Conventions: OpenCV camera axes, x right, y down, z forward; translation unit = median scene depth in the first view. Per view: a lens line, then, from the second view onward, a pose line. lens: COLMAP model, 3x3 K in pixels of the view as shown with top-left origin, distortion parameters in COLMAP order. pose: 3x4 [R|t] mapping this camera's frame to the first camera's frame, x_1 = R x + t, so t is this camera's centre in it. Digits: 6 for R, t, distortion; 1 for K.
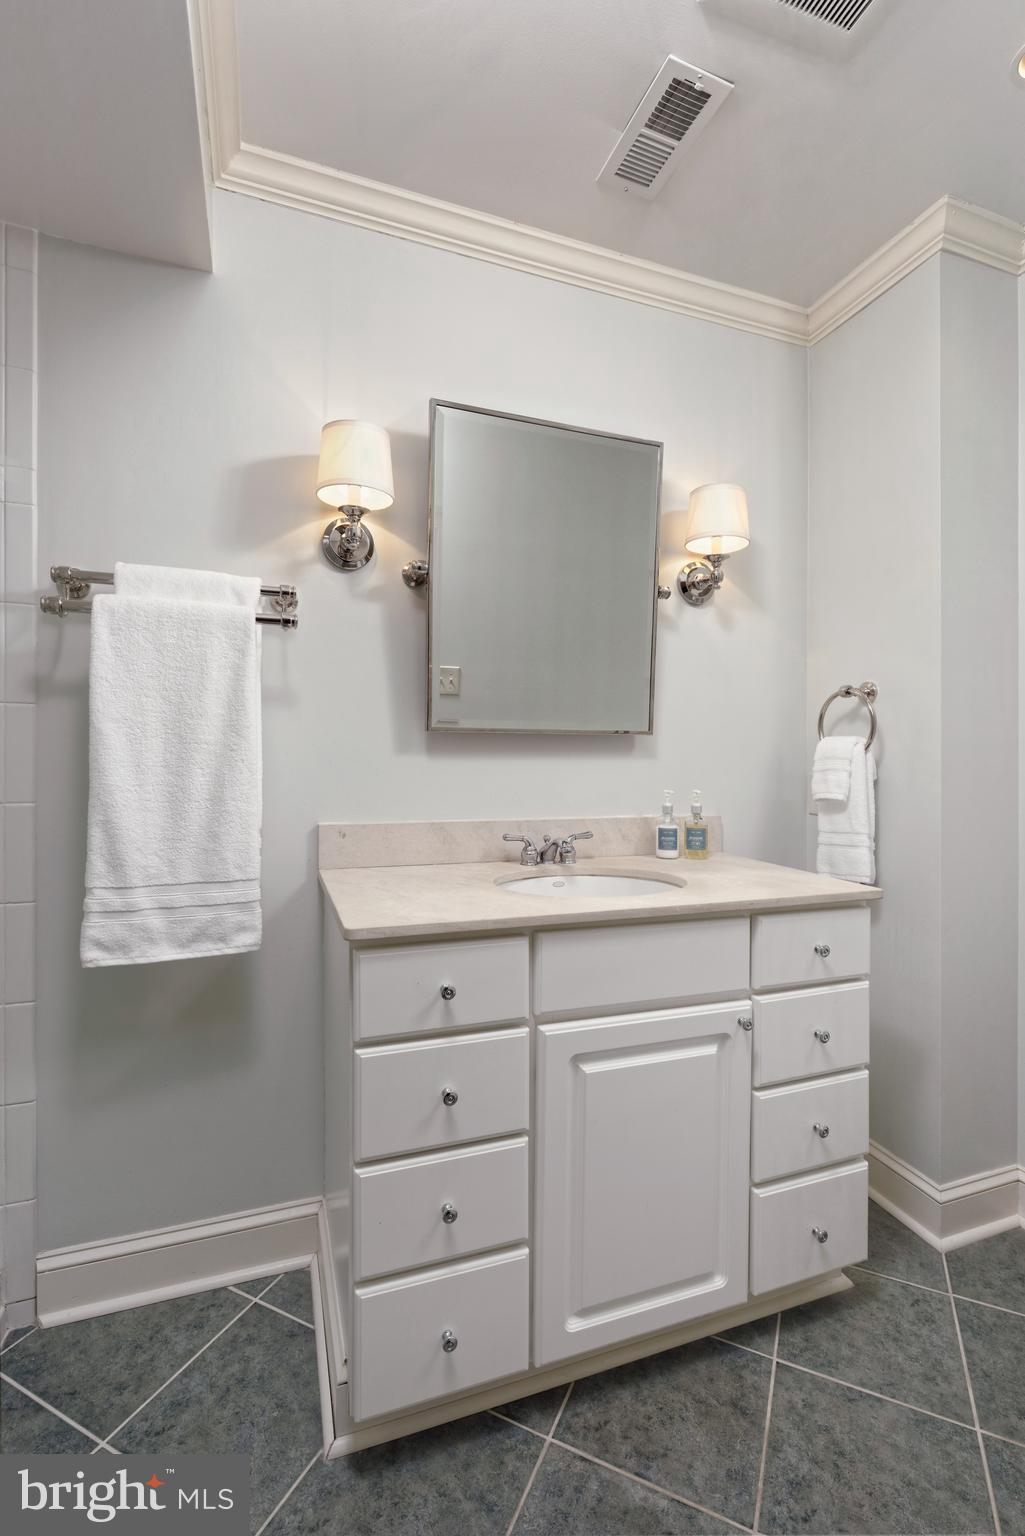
lens RADIAL K [[686.2, 0, 512.5], [0, 686.2, 768.0], [0, 0, 1]] dist [-0.000386, -0.000266]
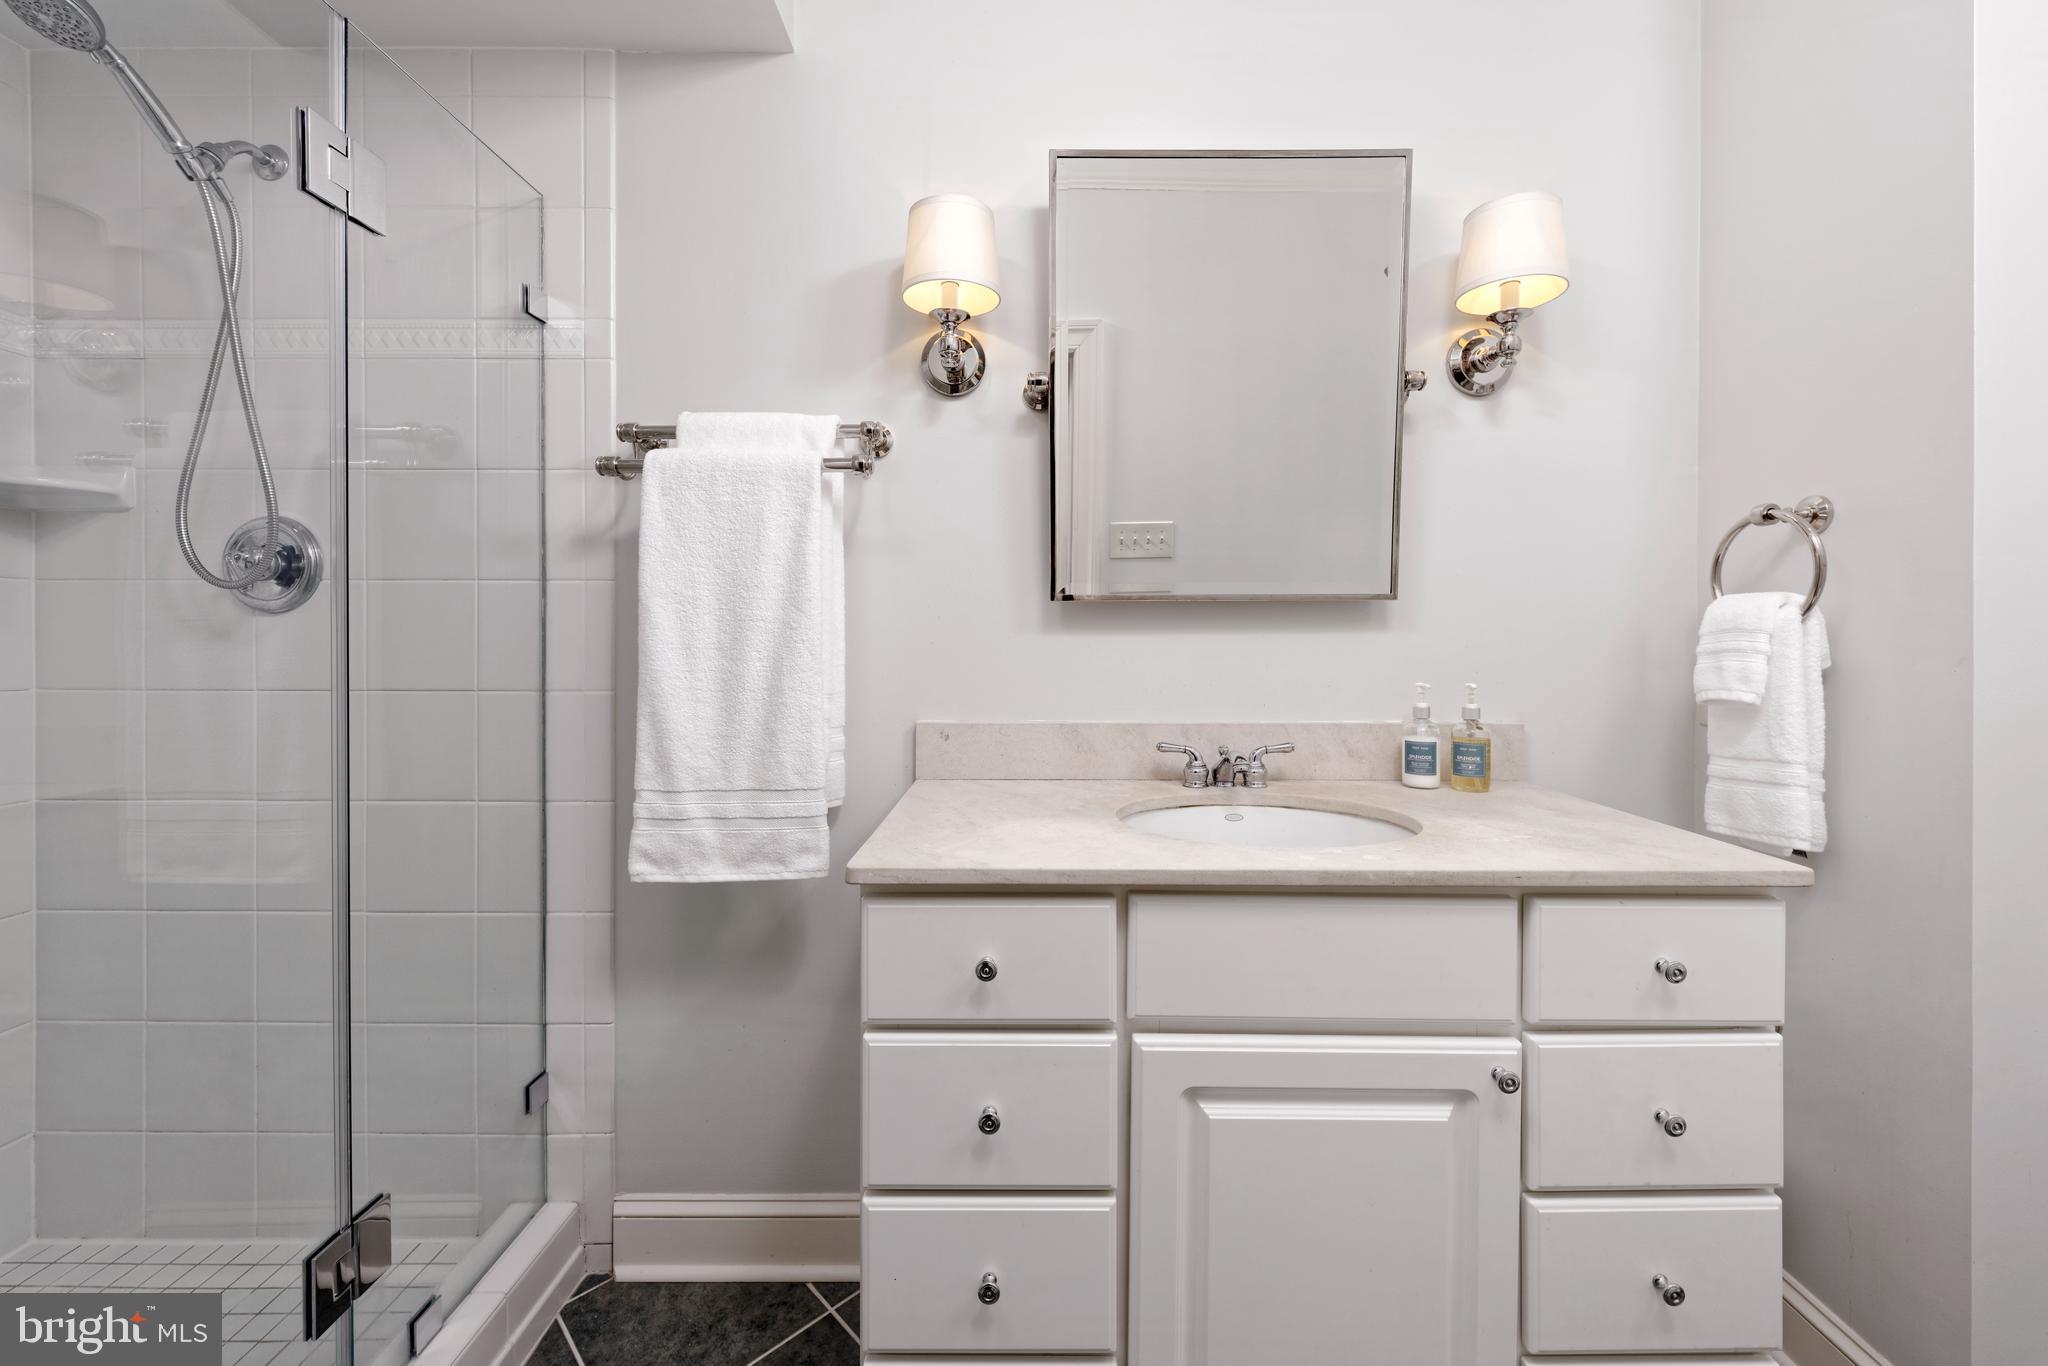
lens RADIAL K [[810.7, 0, 1027.5], [0, 810.7, 656.5], [0, 0, 1]] dist [0.008311, -0.004067]
pose [[0.940332, -0.001994, -0.340253, 0.175712], [0.002851, 0.999994, 0.002020, 0.005580], [0.340247, -0.002869, 0.940332, 0.187081]]
